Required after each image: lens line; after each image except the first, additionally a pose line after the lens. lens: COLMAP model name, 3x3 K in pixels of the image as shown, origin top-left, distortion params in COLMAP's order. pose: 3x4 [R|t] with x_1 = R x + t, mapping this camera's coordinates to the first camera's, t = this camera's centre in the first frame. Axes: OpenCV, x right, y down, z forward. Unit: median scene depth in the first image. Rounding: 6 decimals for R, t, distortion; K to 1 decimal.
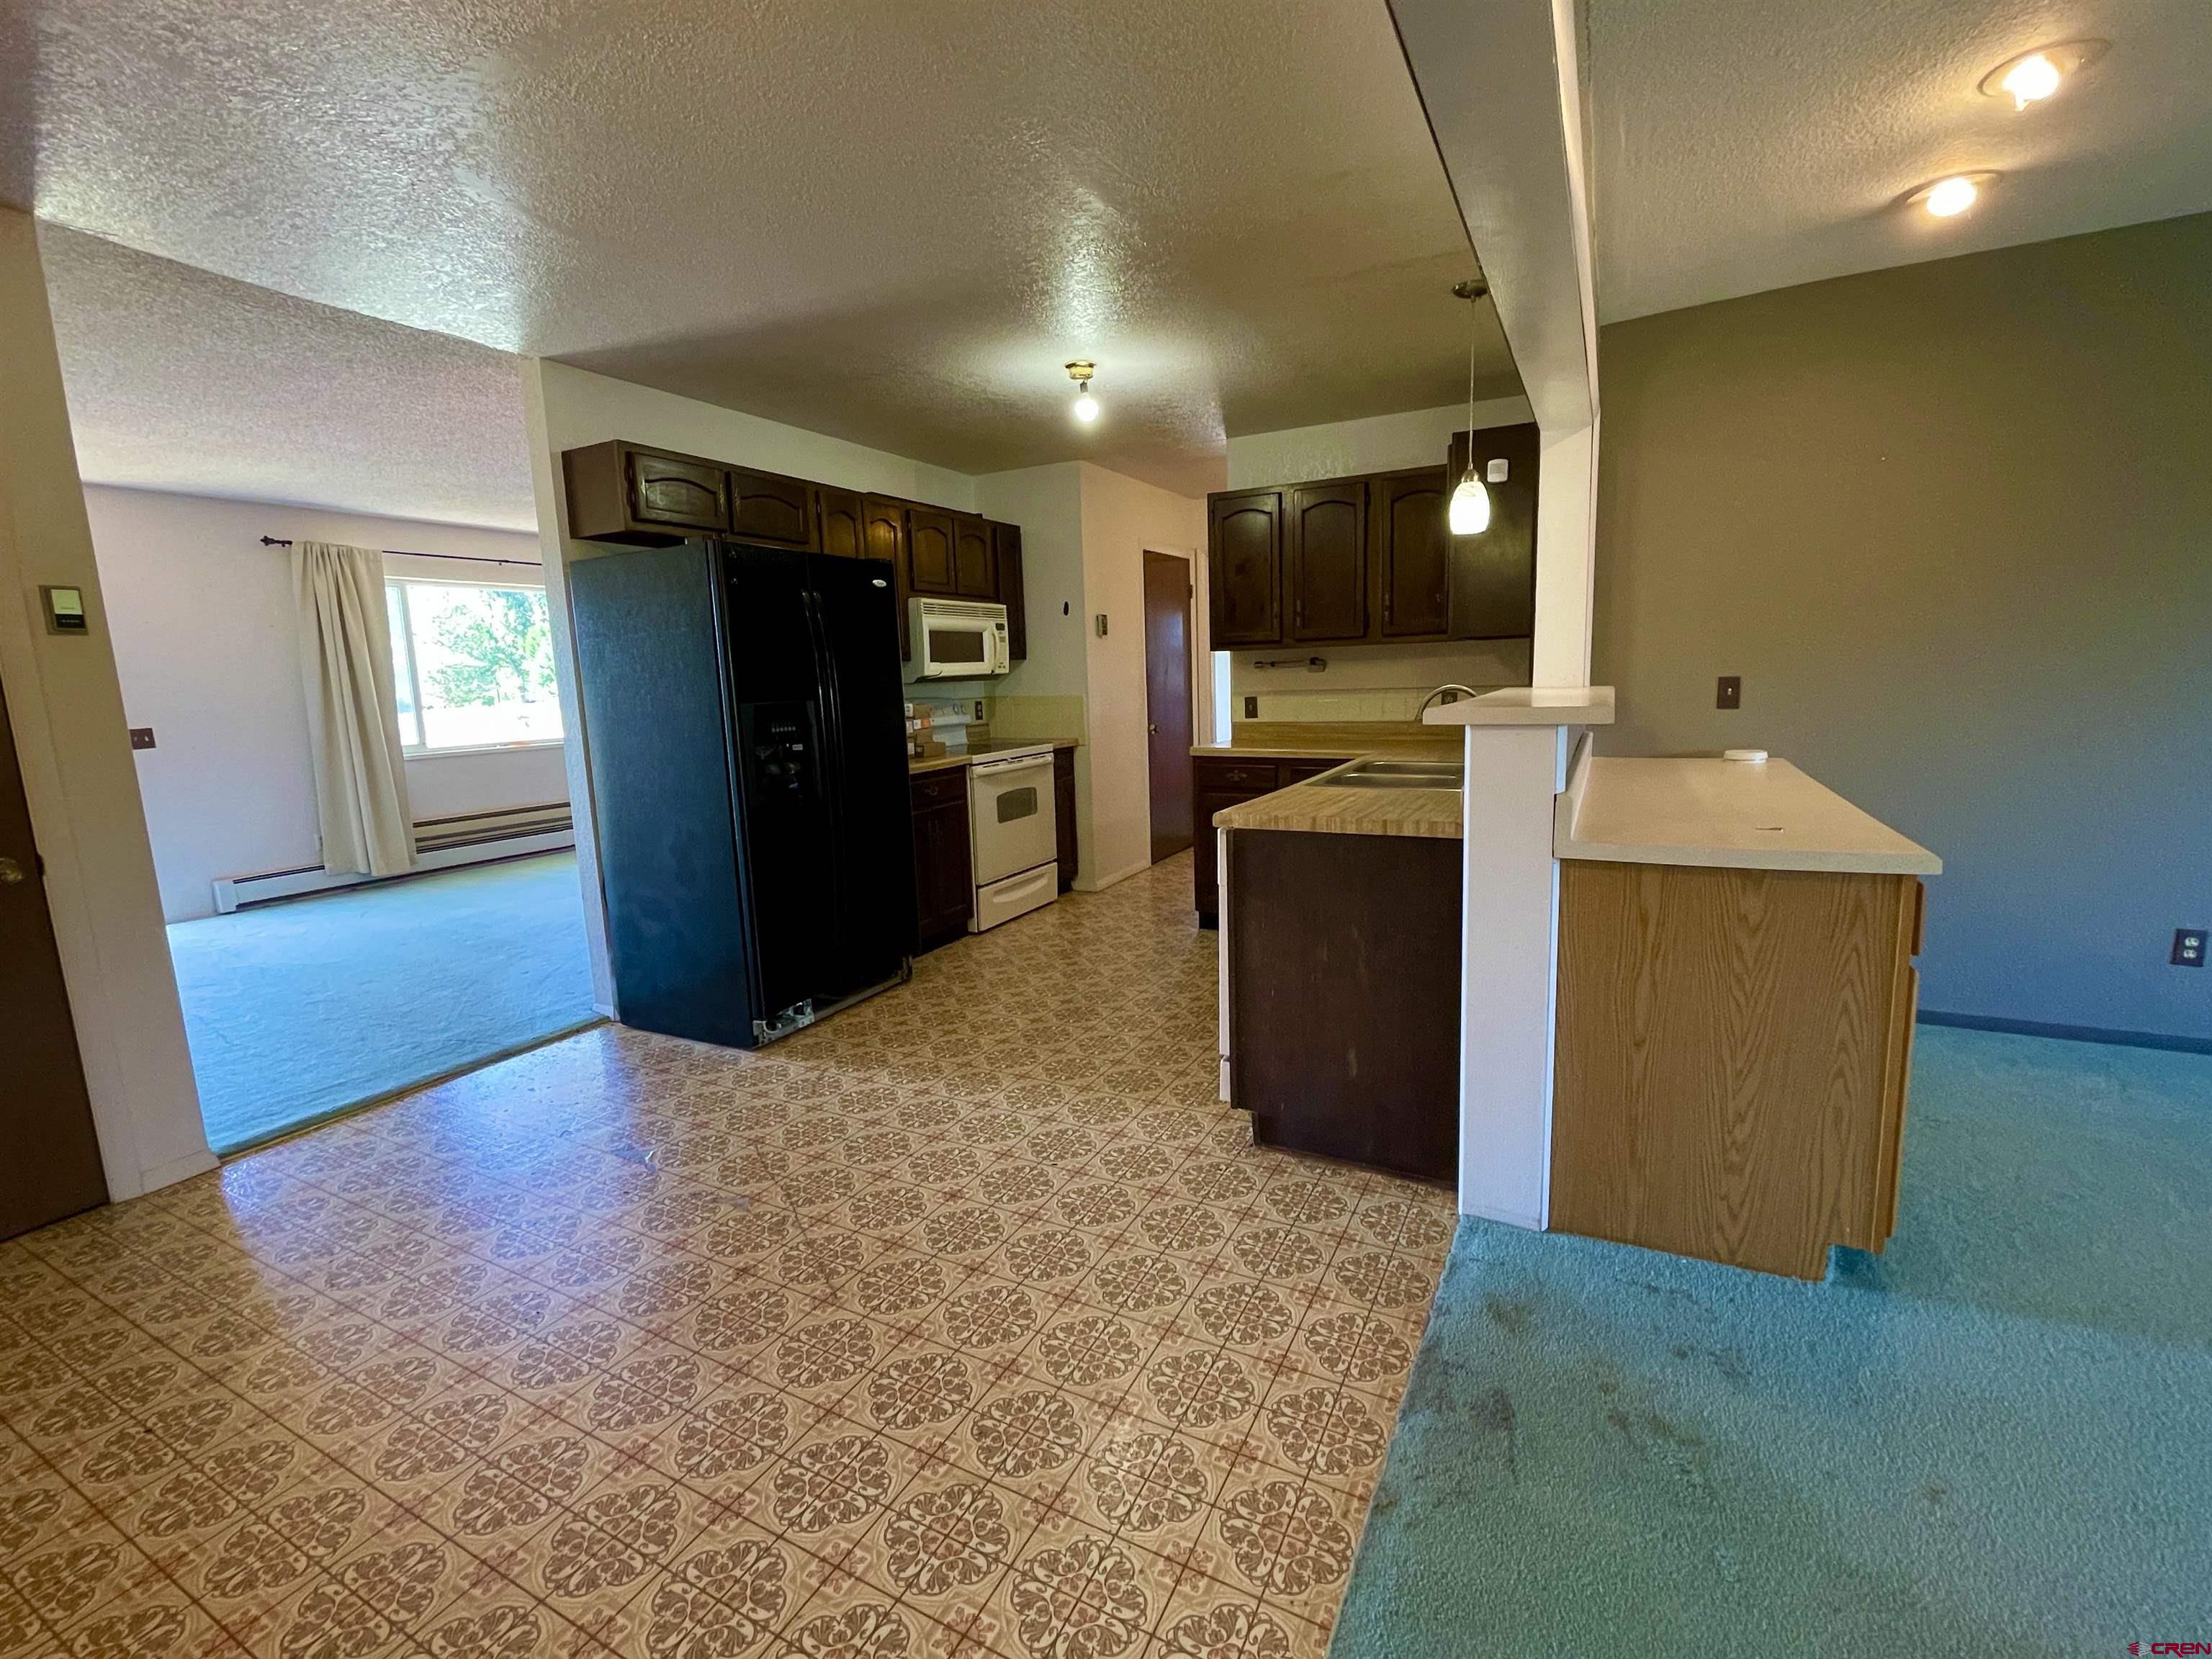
lens RADIAL K [[968.5, 0, 1103.0], [0, 968.5, 825.1], [0, 0, 1]] dist [-0.011378, 0.000068]
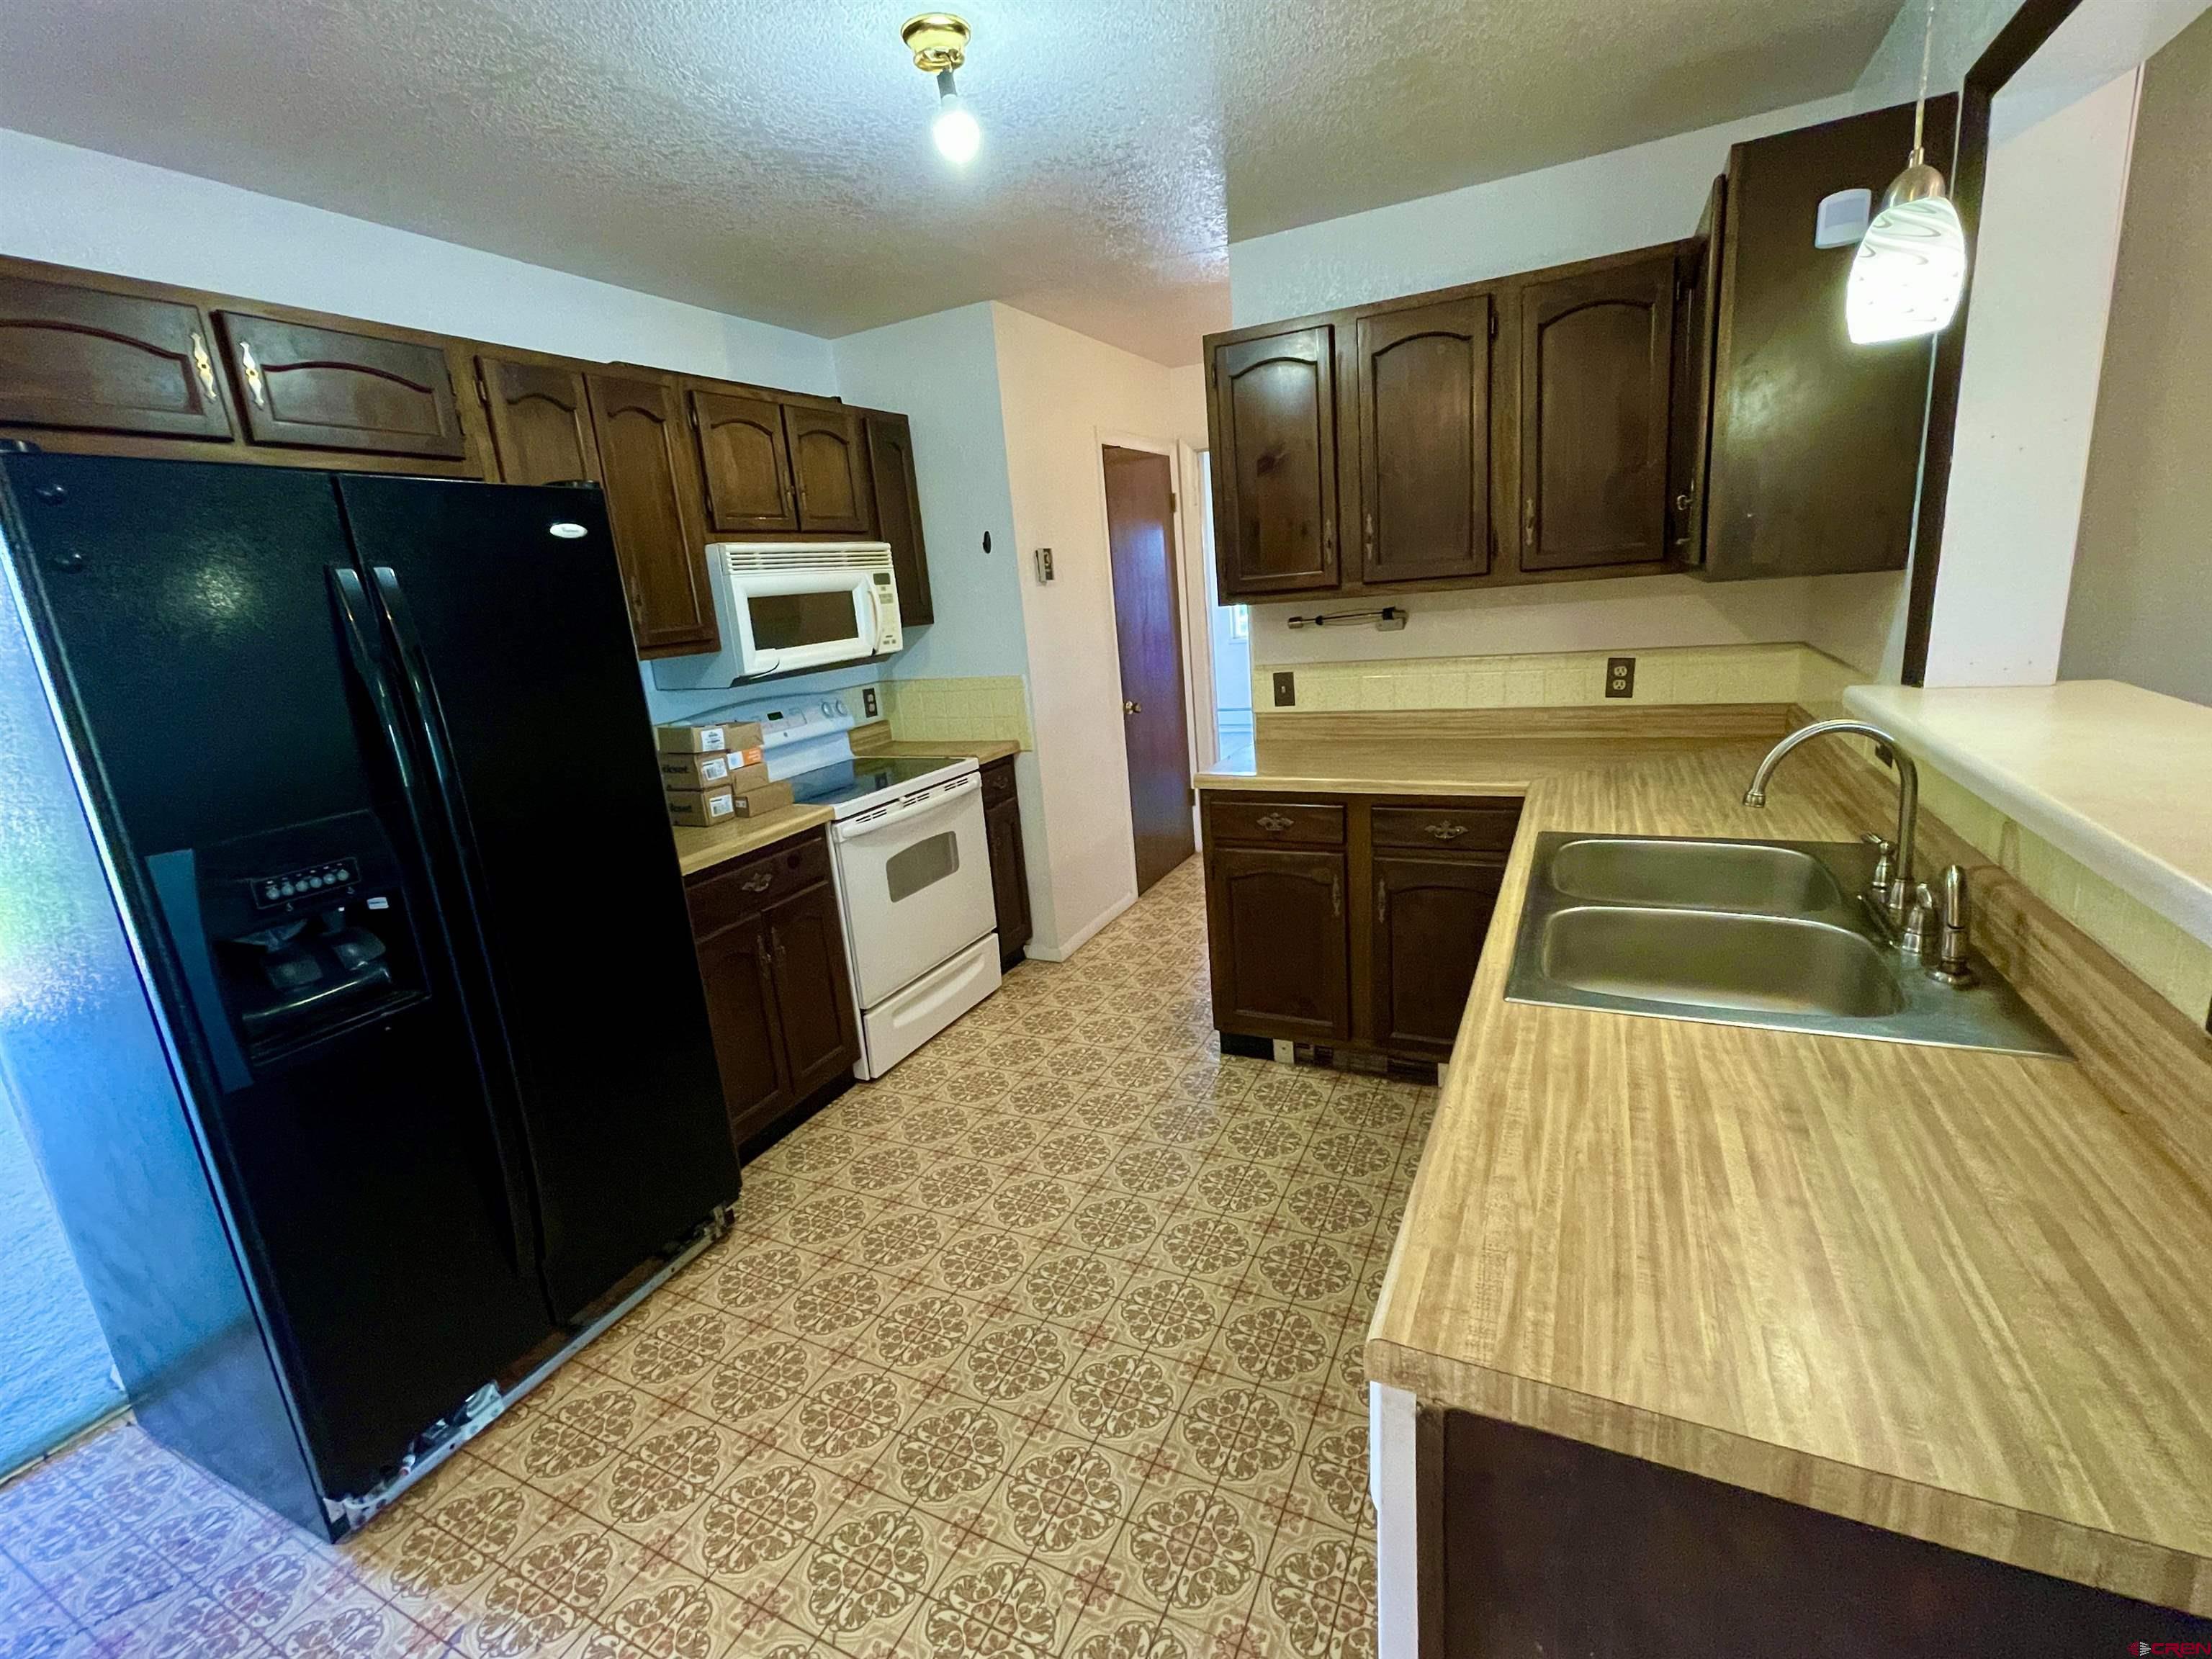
lens RADIAL K [[968.5, 0, 1104.7], [0, 968.5, 819.8], [0, 0, 1]] dist [-0.011378, 0.000068]
pose [[0.998232, -0.057496, 0.015073, 0.021994], [0.056035, 0.994889, 0.083998, -0.097460], [-0.019826, -0.083005, 0.996352, 0.370631]]
